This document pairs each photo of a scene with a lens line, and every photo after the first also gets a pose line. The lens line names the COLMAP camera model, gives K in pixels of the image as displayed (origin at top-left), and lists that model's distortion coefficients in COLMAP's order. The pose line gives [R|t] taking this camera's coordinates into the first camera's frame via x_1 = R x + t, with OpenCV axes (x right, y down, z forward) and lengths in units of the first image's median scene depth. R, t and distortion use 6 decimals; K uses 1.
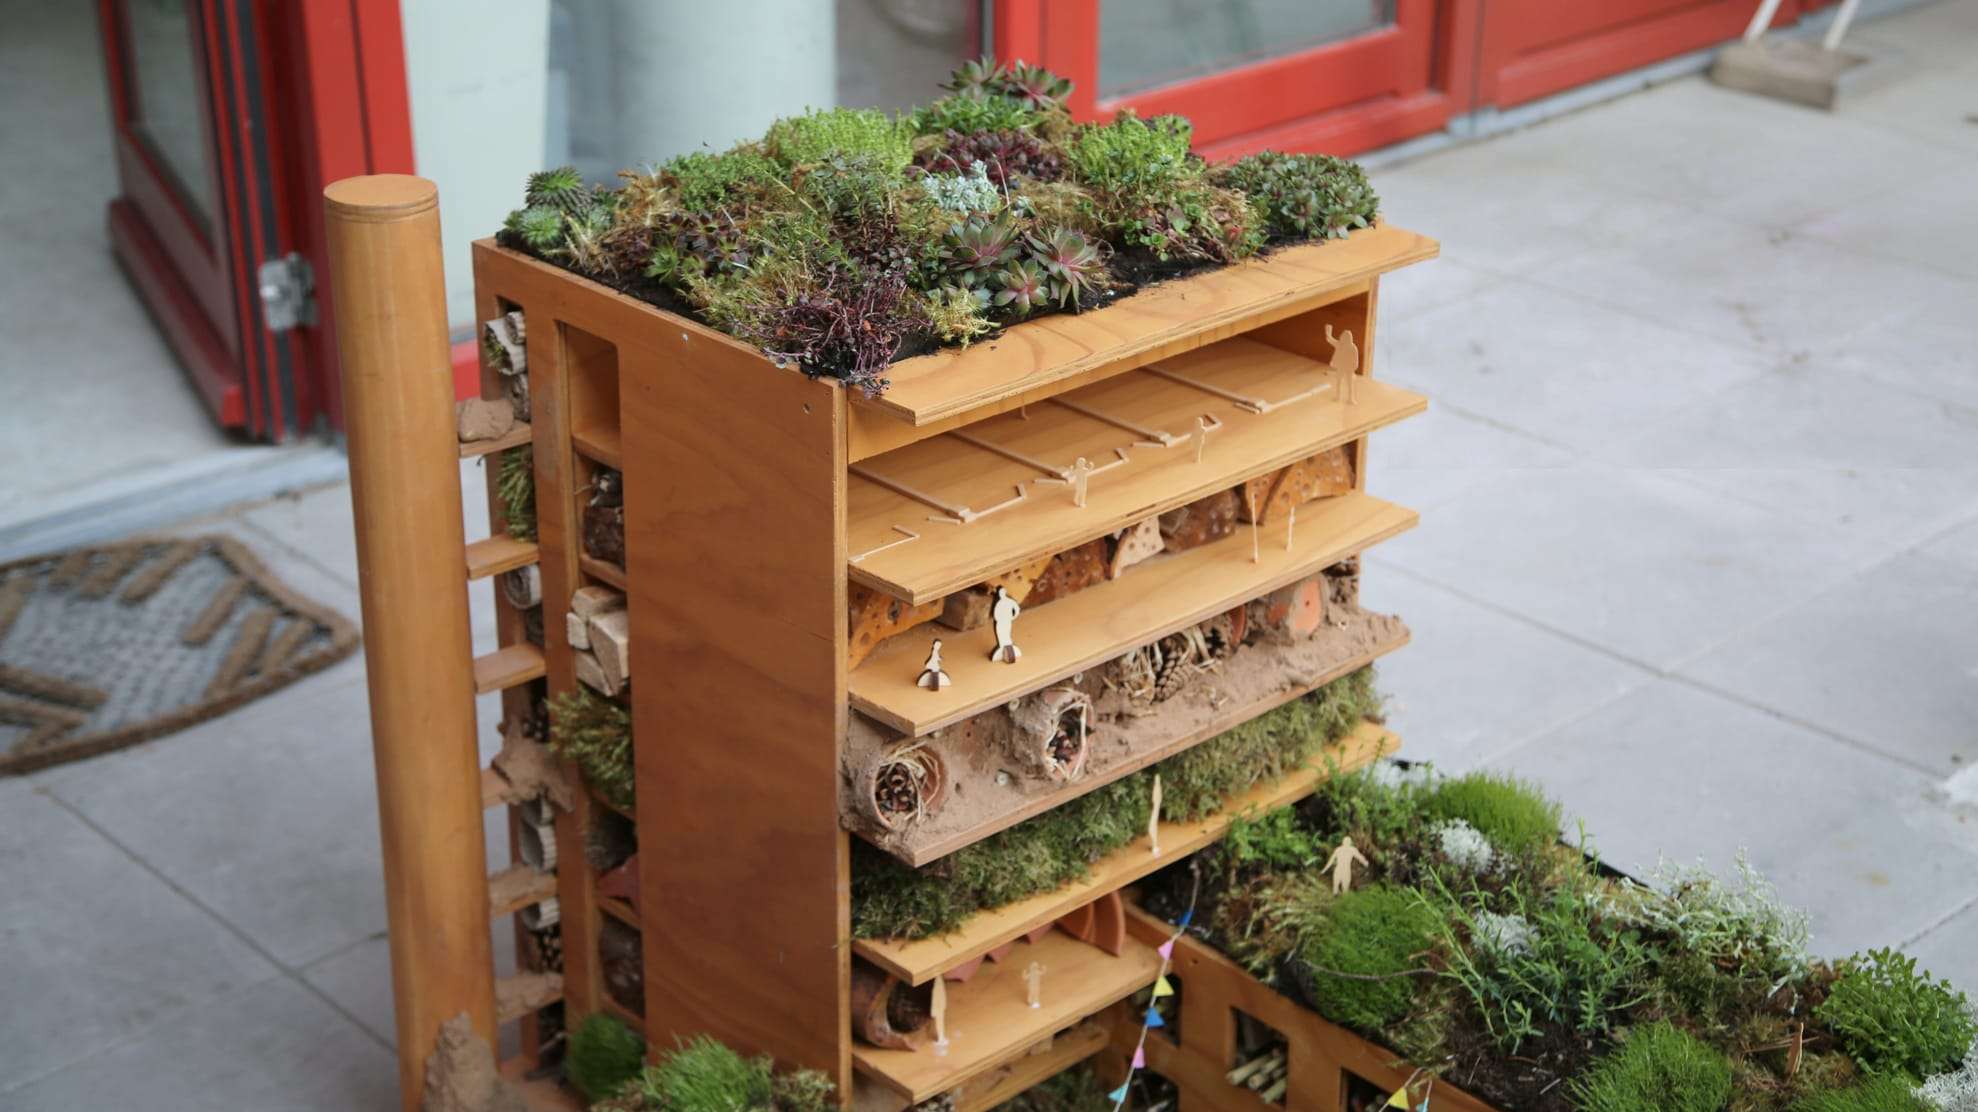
lens RADIAL K [[3046.6, 0, 989.0], [0, 3046.6, 556.0], [0, 0, 1]] dist [0.537044, -0.191482]
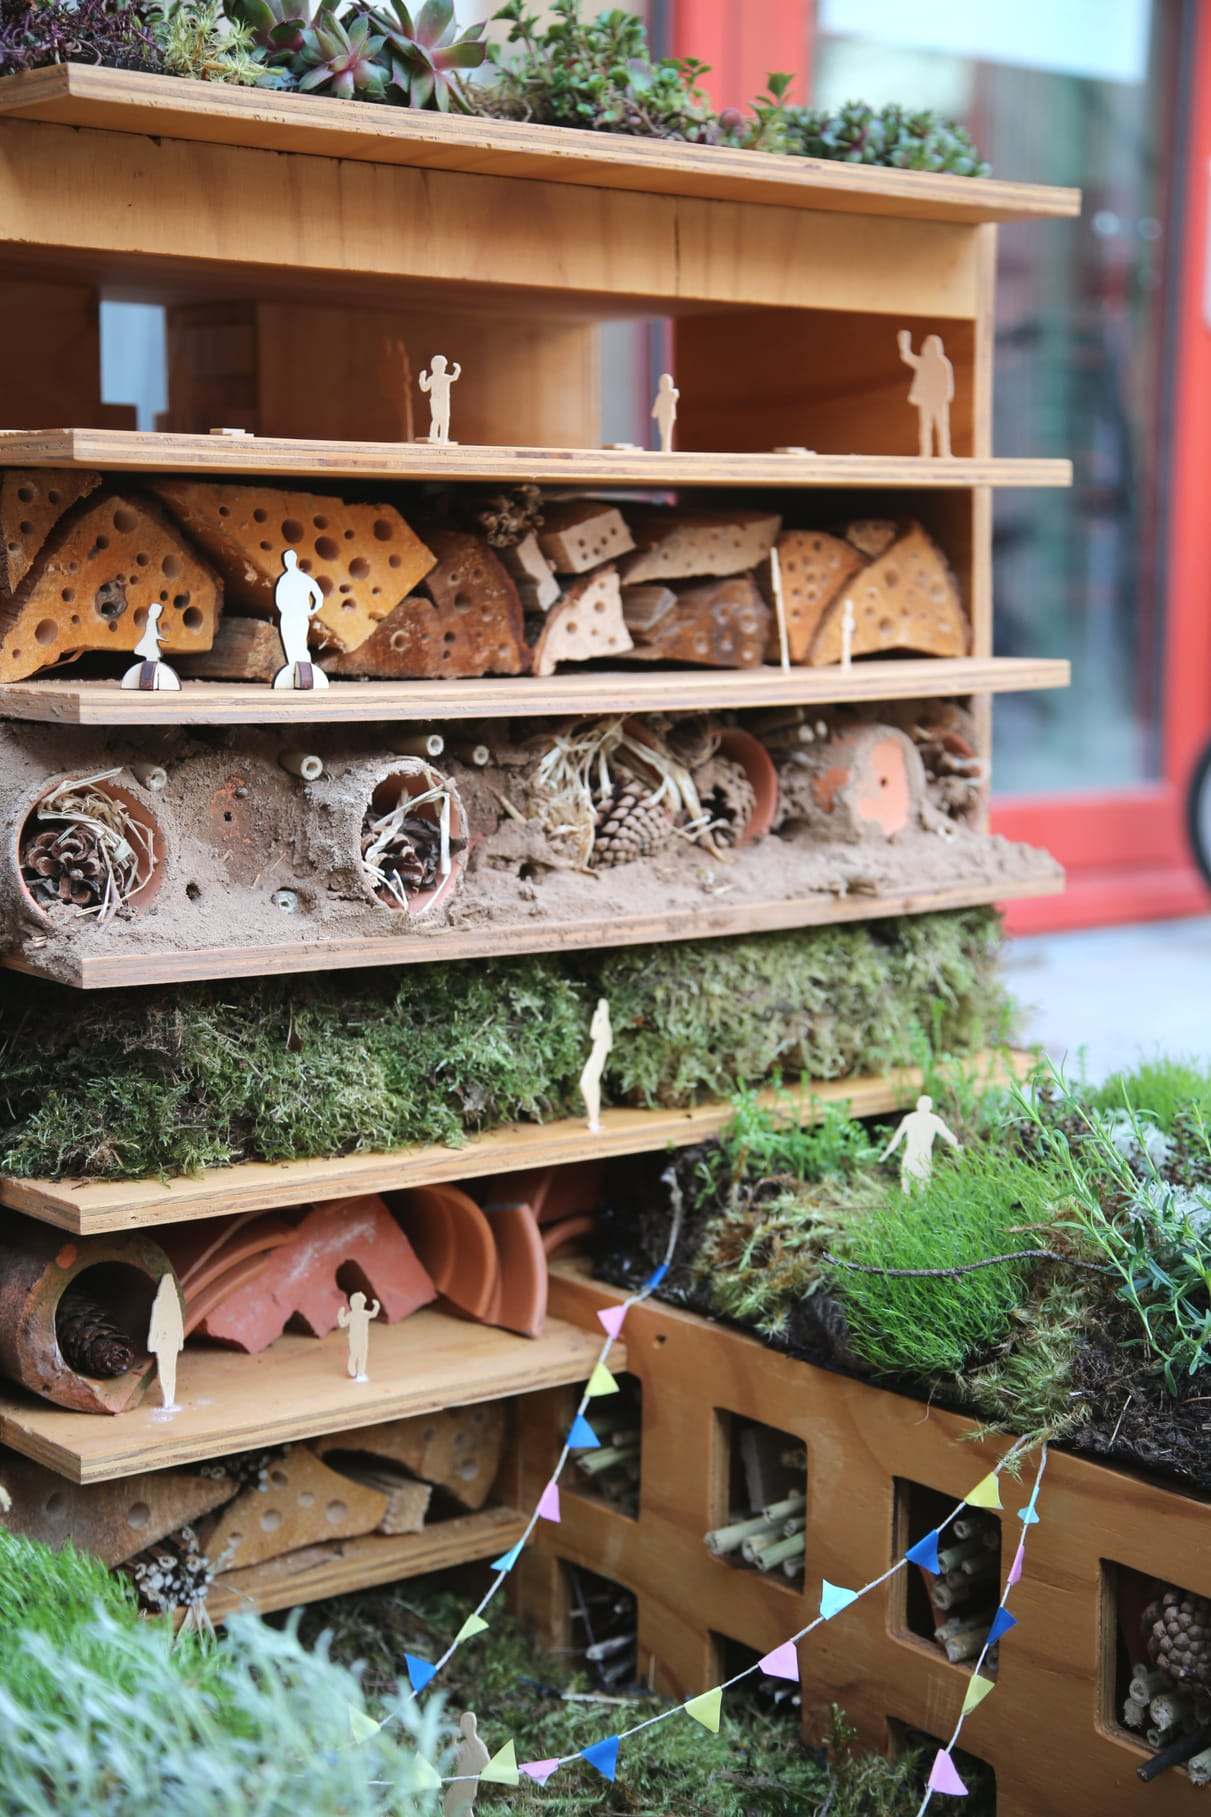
lens RADIAL K [[2902.5, 0, 605.5], [0, 2902.5, 908.5], [0, 0, 1]] dist [0.126985, 0.064857]
pose [[0.994308, 0.012546, -0.105807, 0.113965], [-0.045249, 0.948765, -0.312725, 0.228048], [0.096462, 0.315732, 0.943932, 0.478818]]
